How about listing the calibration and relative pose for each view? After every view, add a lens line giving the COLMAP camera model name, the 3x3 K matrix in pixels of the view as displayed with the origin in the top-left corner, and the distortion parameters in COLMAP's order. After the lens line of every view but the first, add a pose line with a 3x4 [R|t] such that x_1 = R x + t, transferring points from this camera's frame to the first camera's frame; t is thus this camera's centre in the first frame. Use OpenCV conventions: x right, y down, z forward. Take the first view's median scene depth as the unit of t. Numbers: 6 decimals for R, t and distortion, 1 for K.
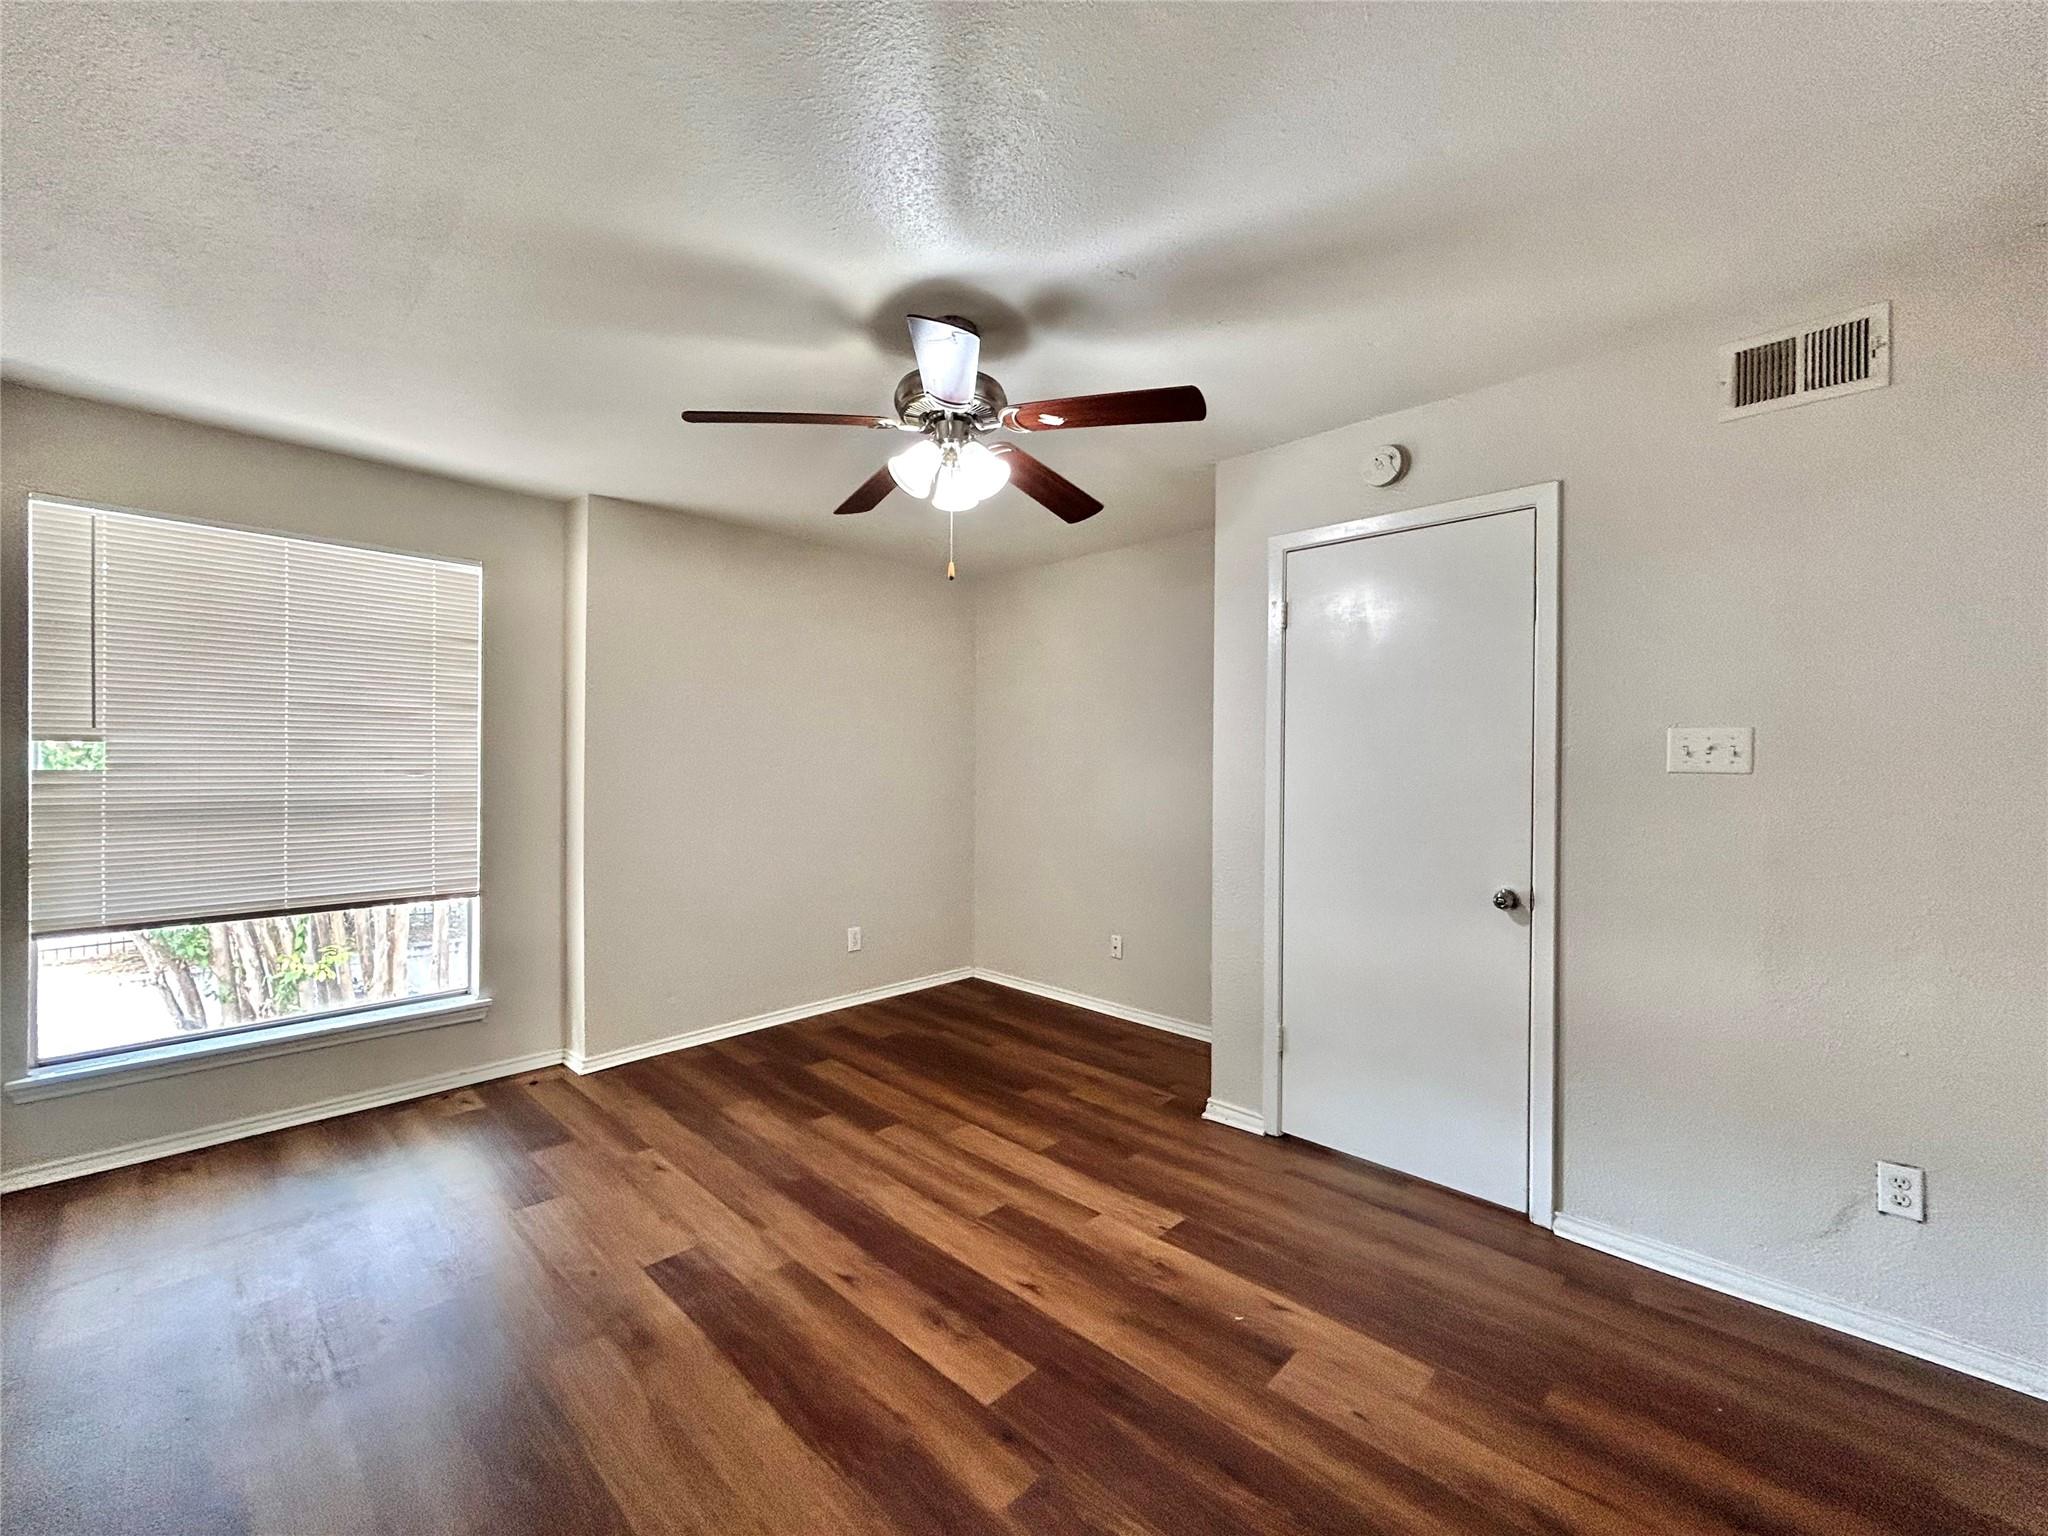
lens RADIAL K [[829.8, 0, 1022.8], [0, 829.8, 769.8], [0, 0, 1]] dist [-0.007216, 0.005311]
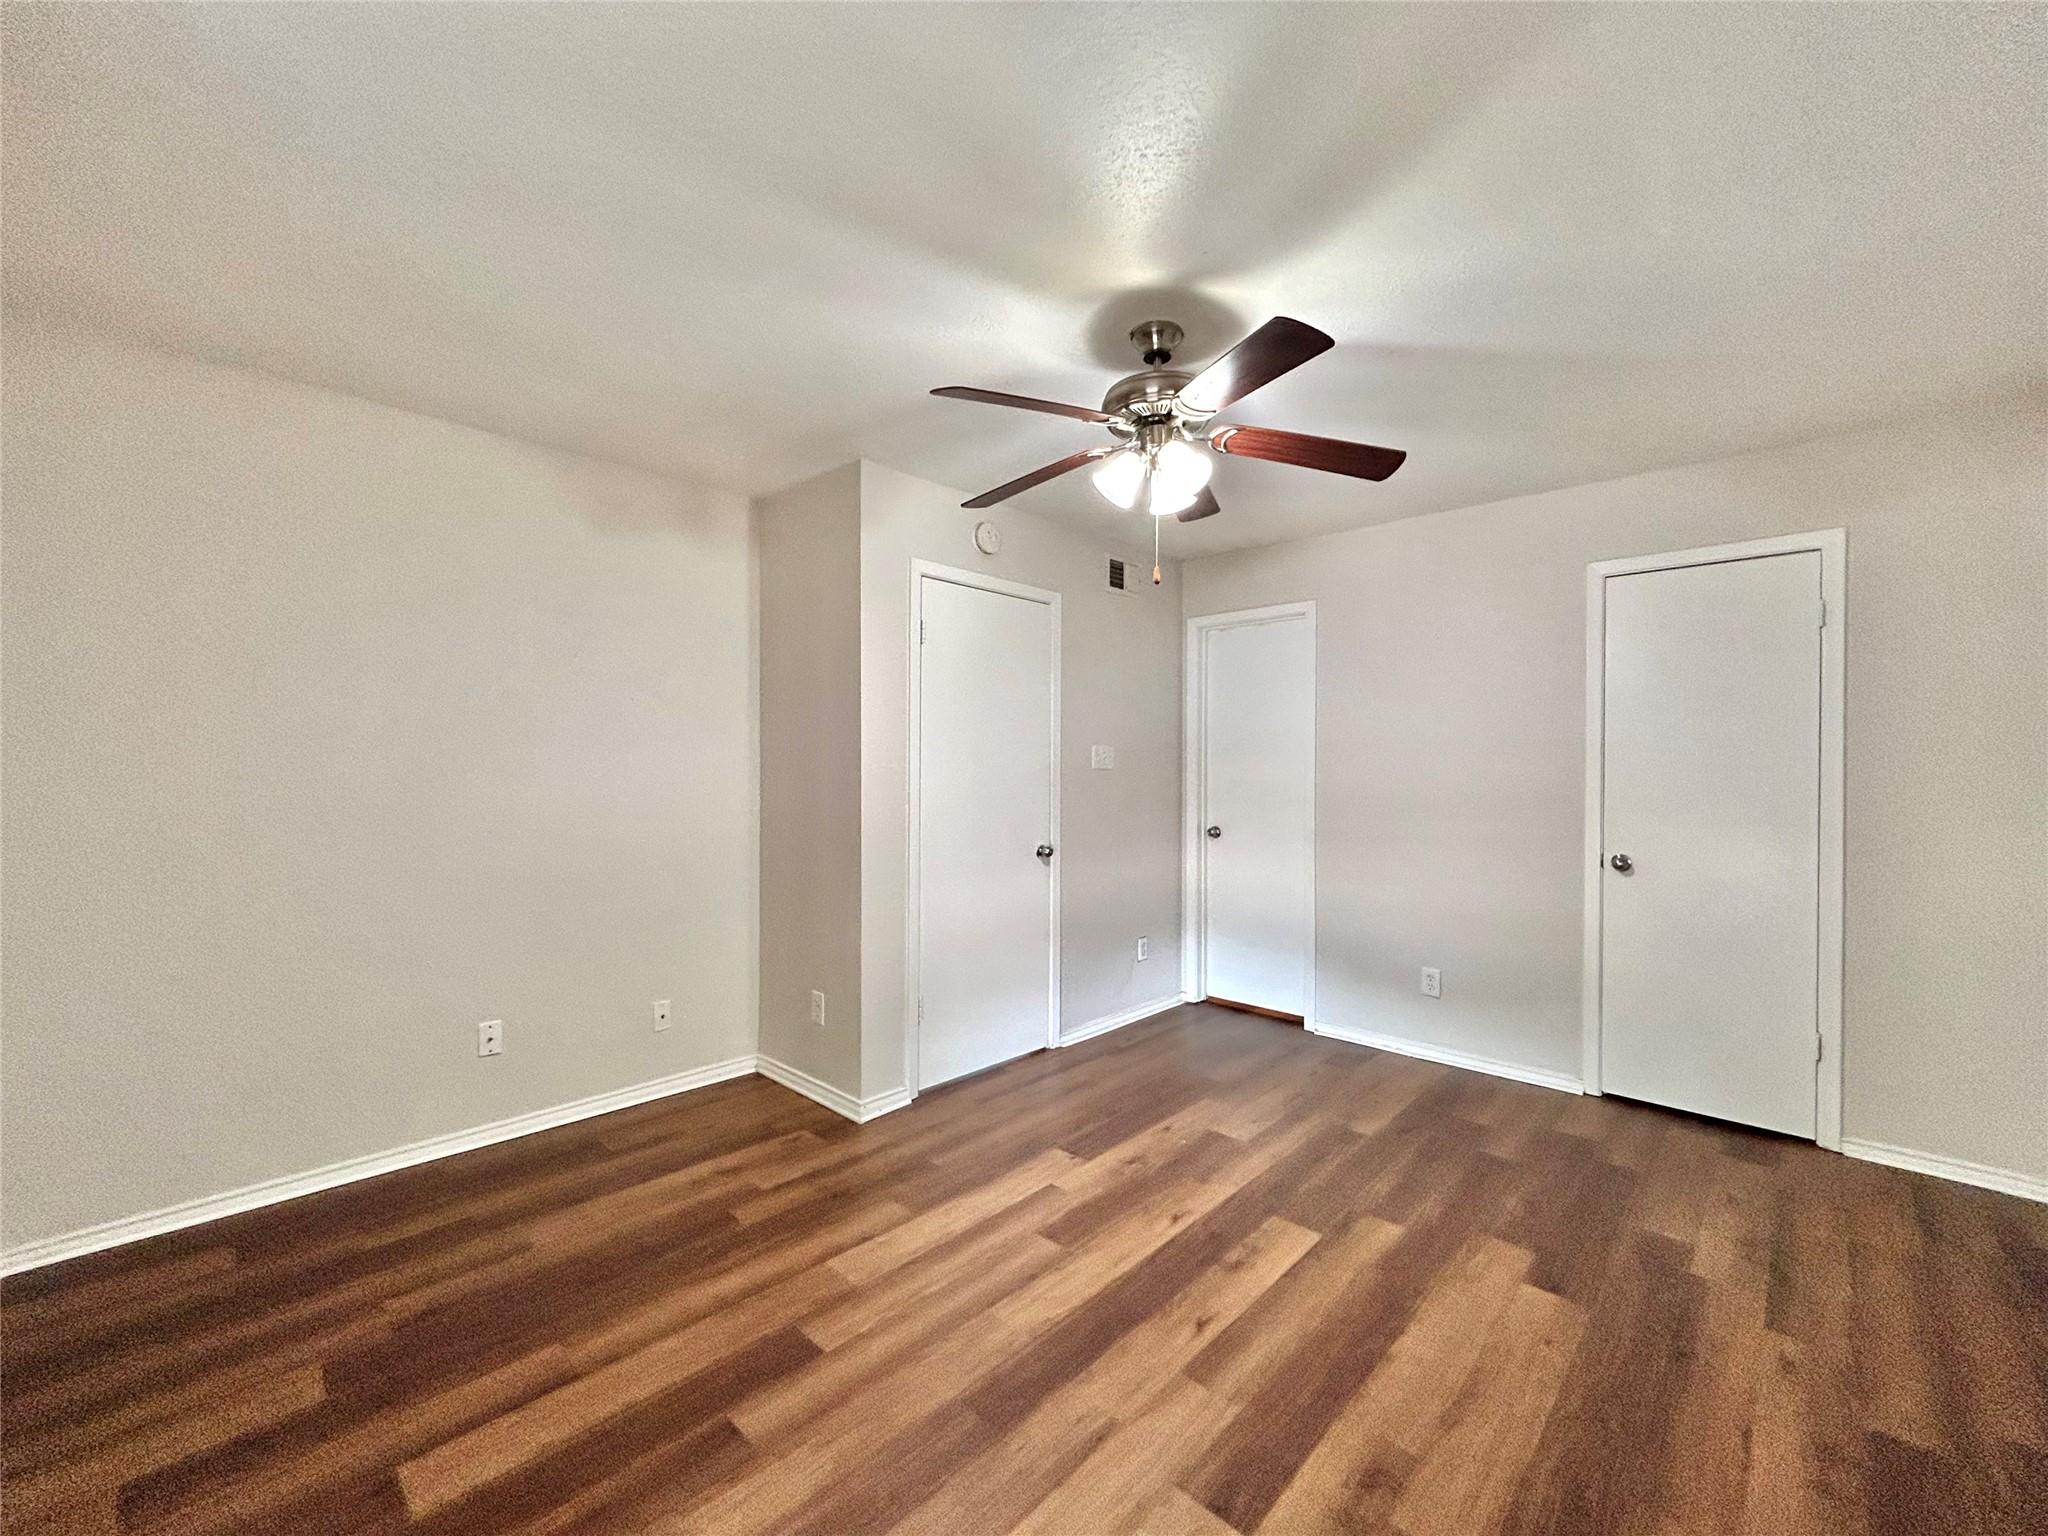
lens RADIAL K [[829.8, 0, 1022.8], [0, 829.8, 769.8], [0, 0, 1]] dist [-0.007216, 0.005311]
pose [[-0.001023, -0.007030, 0.999975, -0.986633], [-0.000493, 0.999975, 0.007030, -0.009098], [-0.999999, -0.000486, -0.001026, 1.048056]]
